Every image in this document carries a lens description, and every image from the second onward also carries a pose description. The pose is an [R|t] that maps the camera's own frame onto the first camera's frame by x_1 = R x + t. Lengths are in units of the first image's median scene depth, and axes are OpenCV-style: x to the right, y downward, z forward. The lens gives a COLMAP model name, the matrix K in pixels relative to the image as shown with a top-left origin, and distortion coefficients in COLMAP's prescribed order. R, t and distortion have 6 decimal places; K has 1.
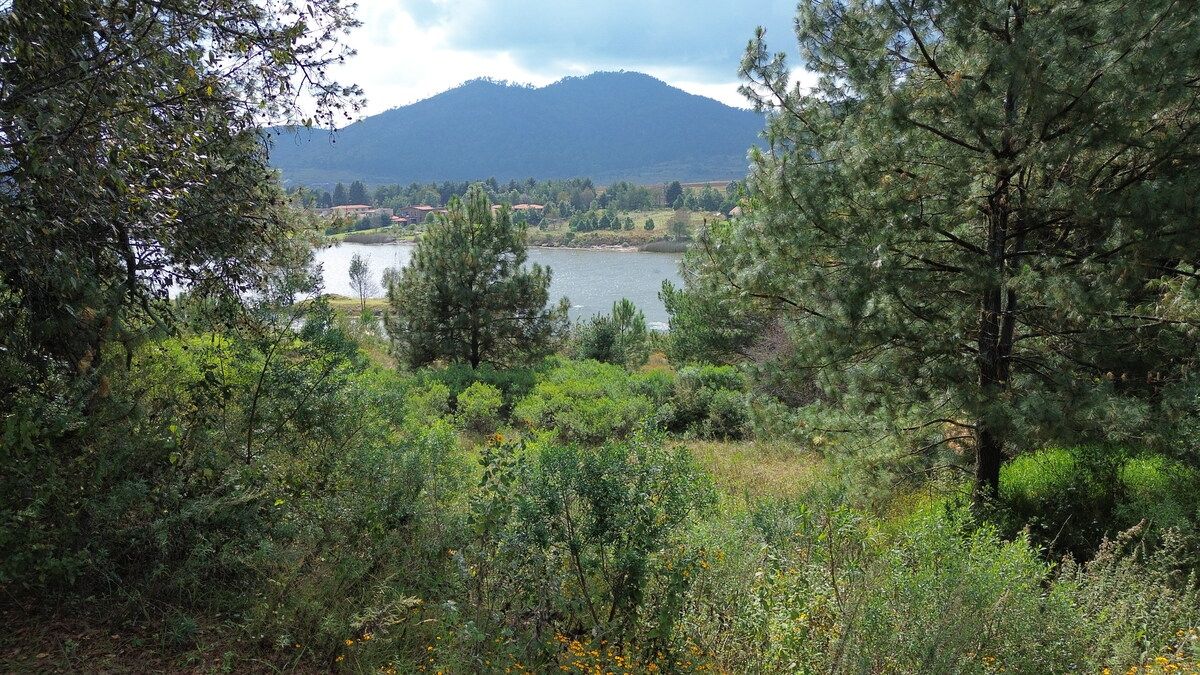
lens RADIAL K [[849.1, 0, 603.7], [0, 849.1, 347.0], [0, 0, 1]] dist [0.073617, -0.066744]
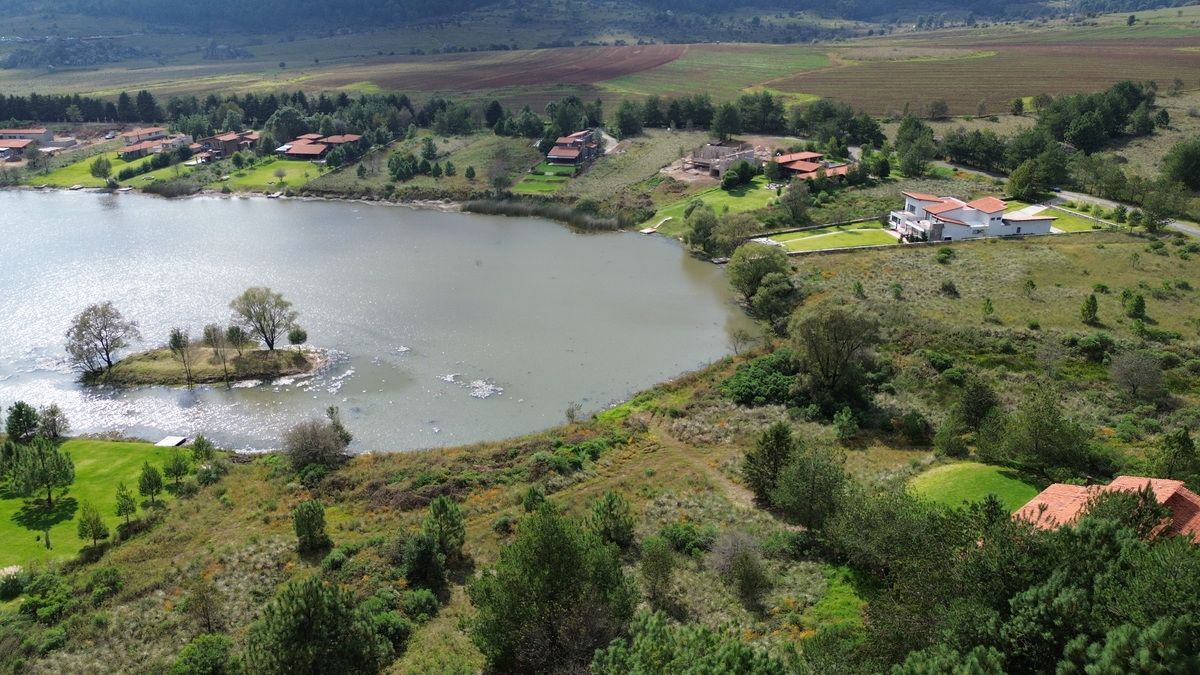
lens RADIAL K [[849.1, 0, 597.2], [0, 849.1, 335.9], [0, 0, 1]] dist [0.073617, -0.066744]
pose [[0.982273, -0.069060, 0.174274, 0.072527], [0.037516, 0.983280, 0.178193, -0.765563], [-0.183666, -0.168496, 0.968440, -0.243717]]
